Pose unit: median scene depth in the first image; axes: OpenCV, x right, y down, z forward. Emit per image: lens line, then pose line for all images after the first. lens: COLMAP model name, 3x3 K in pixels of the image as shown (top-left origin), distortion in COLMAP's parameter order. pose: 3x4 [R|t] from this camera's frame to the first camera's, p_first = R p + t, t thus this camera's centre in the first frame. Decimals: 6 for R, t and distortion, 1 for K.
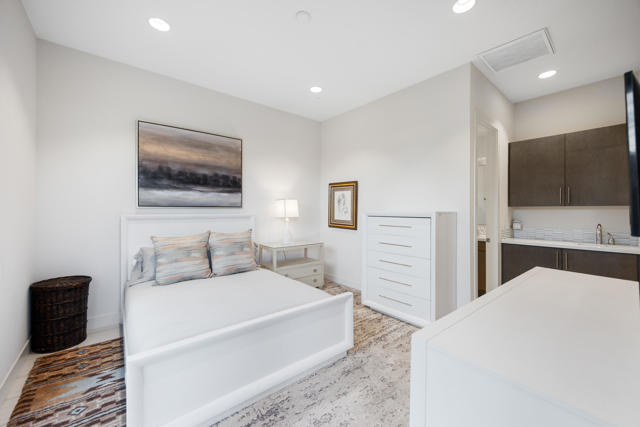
lens RADIAL K [[250.2, 0, 323.6], [0, 250.2, 212.2], [0, 0, 1]] dist [-0.000077, 0.000078]
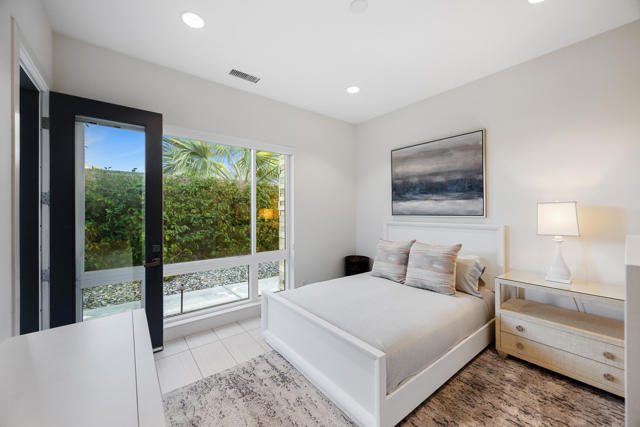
lens RADIAL K [[250.2, 0, 323.6], [0, 250.2, 212.2], [0, 0, 1]] dist [-0.000077, 0.000078]
pose [[-0.018018, 0.000251, -0.999838, 0.522803], [-0.002815, 0.999996, 0.000302, -0.034265], [0.999834, 0.002820, -0.018018, 0.583961]]
